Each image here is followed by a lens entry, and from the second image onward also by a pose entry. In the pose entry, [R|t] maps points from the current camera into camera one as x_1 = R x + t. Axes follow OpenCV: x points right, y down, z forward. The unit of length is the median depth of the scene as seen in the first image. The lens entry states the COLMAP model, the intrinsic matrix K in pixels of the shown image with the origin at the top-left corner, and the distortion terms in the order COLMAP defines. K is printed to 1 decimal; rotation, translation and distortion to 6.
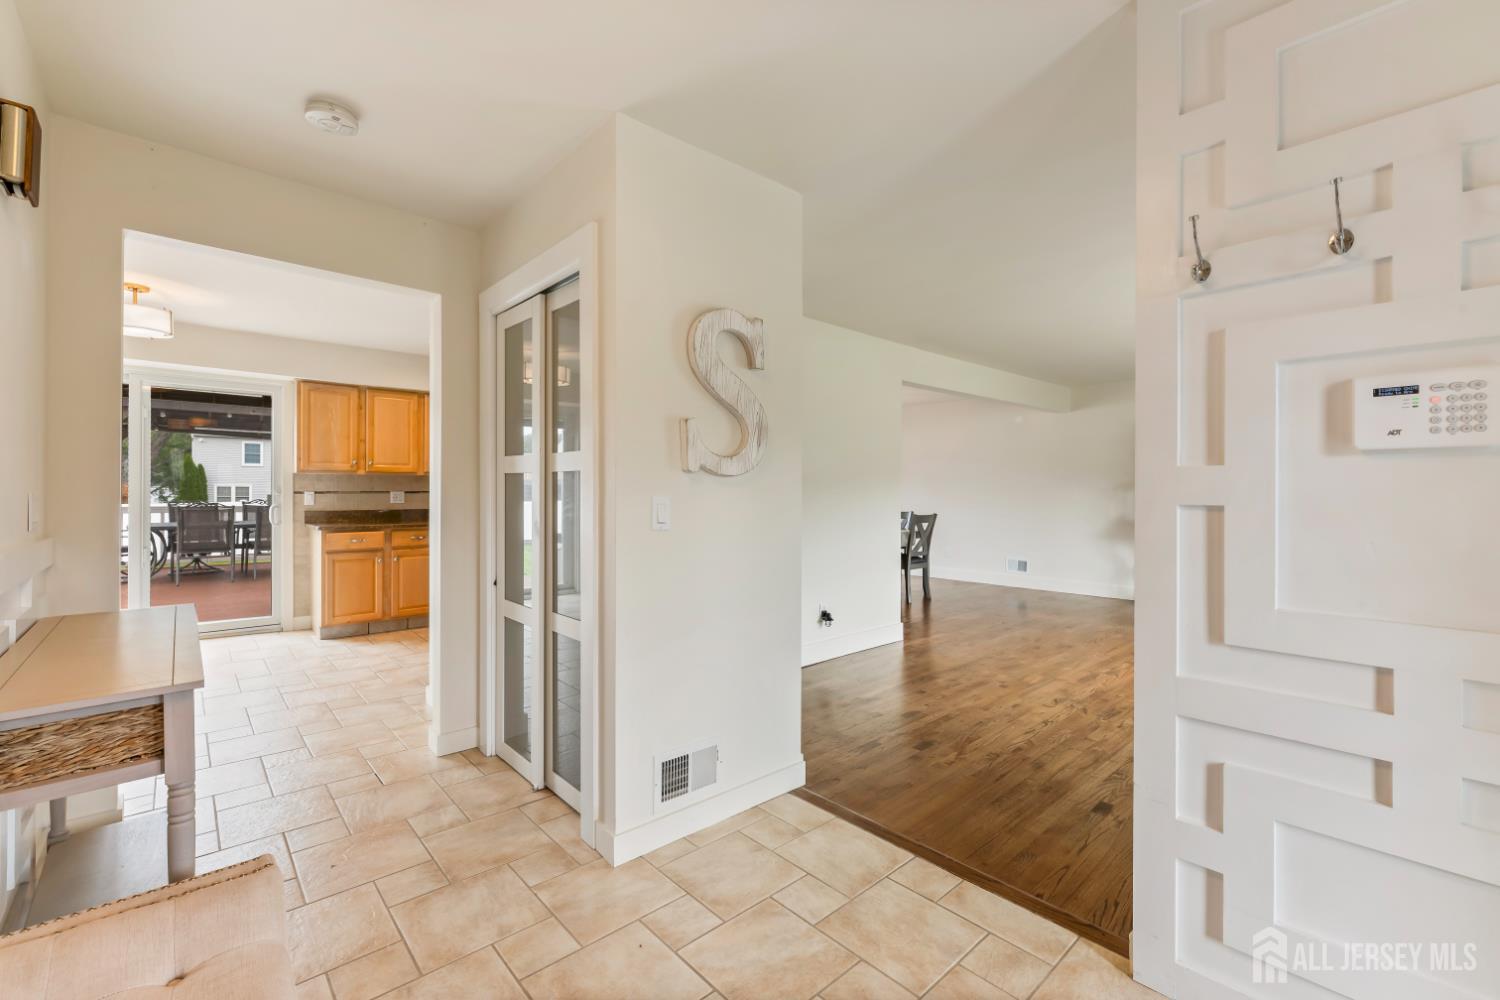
lens RADIAL K [[637.0, 0, 746.6], [0, 637.0, 491.2], [0, 0, 1]] dist [0.001857, -0.000191]
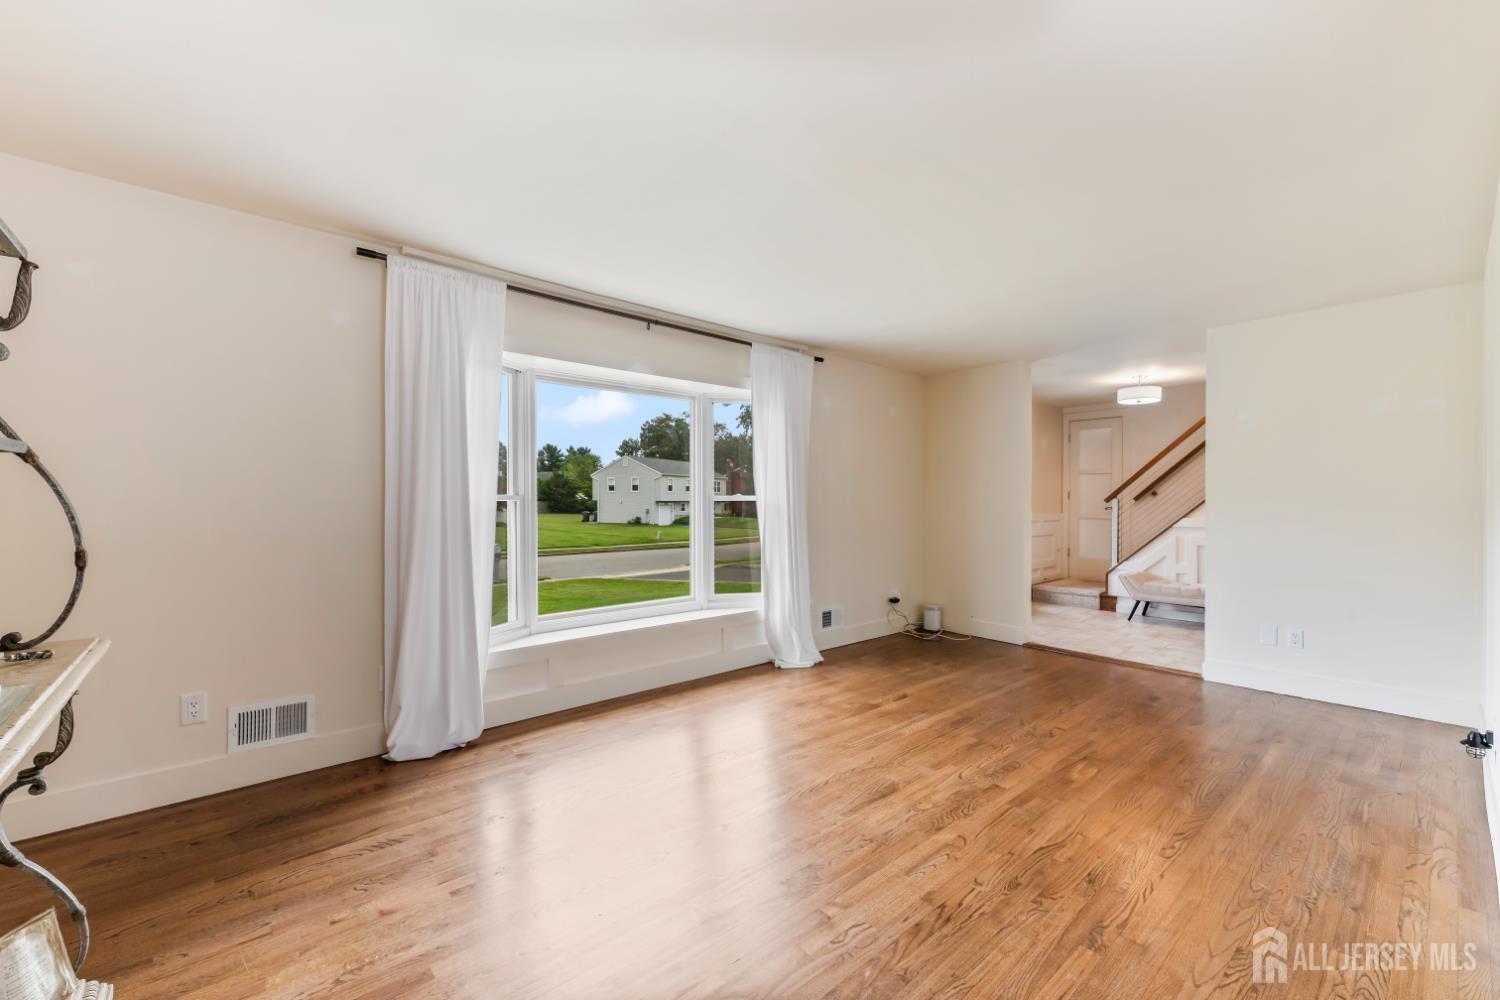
lens RADIAL K [[610.9, 0, 745.1], [0, 610.9, 506.6], [0, 0, 1]] dist [0.002149, -0.000095]
pose [[-0.999921, 0.000093, 0.012531, 0.814436], [0.000233, 0.999938, 0.011132, -0.006704], [-0.012530, 0.011134, -0.999860, 1.676530]]
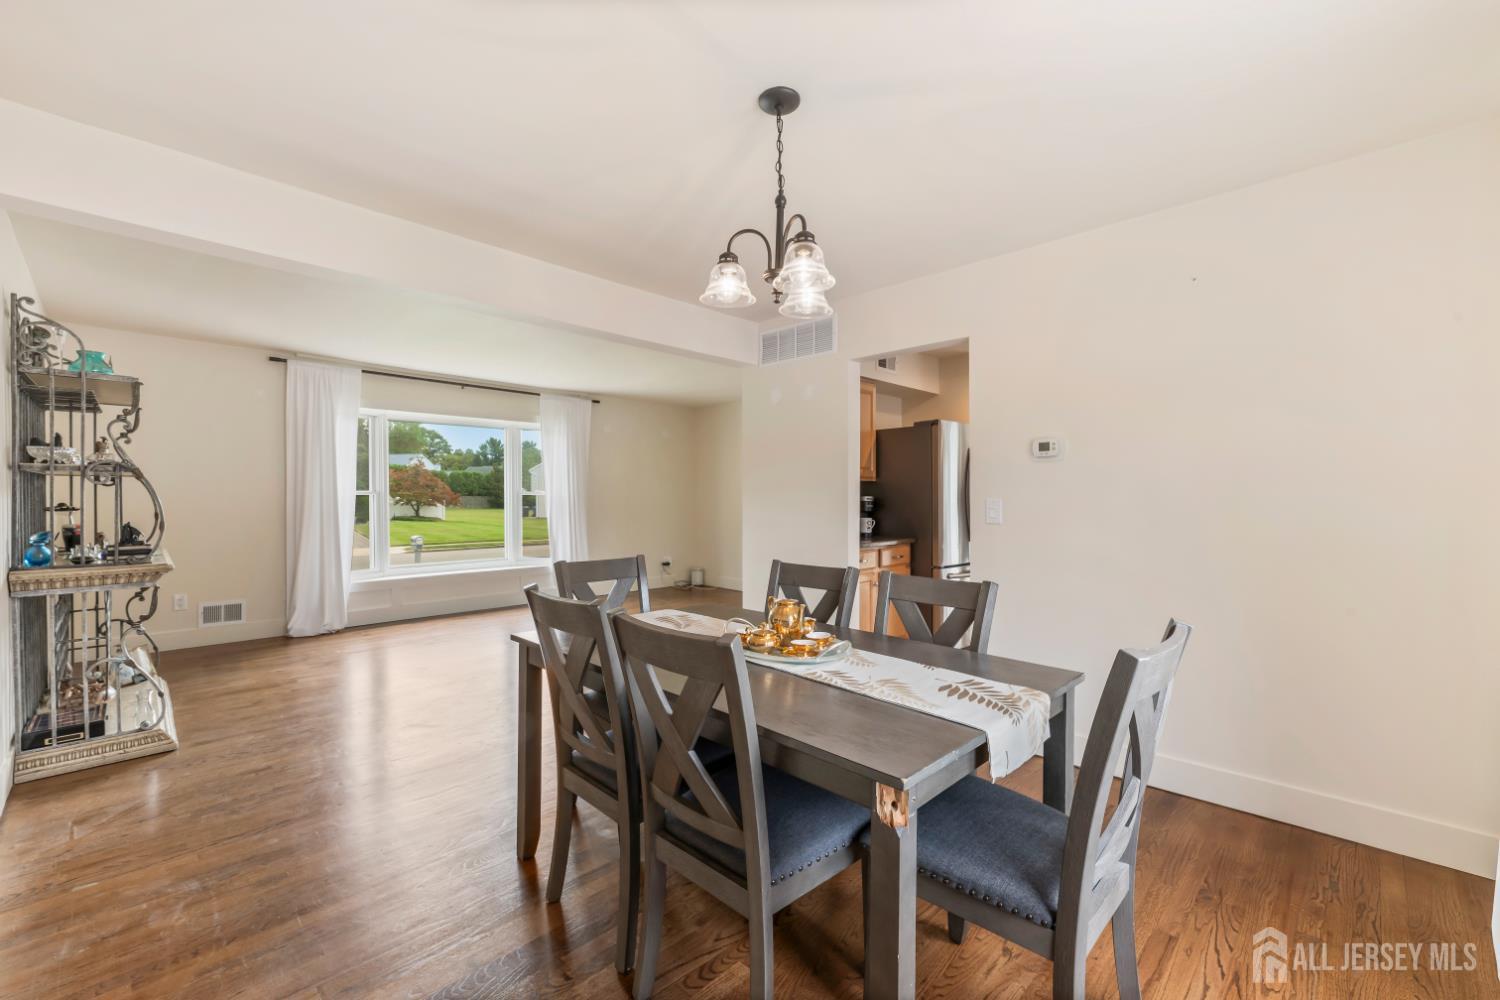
lens RADIAL K [[637.0, 0, 758.5], [0, 637.0, 502.8], [0, 0, 1]] dist [0.001857, -0.000191]
pose [[-0.998281, 0.001440, -0.058587, 0.345446], [0.000717, 0.999923, 0.012360, -0.005031], [0.058600, 0.012296, -0.998206, 2.345135]]
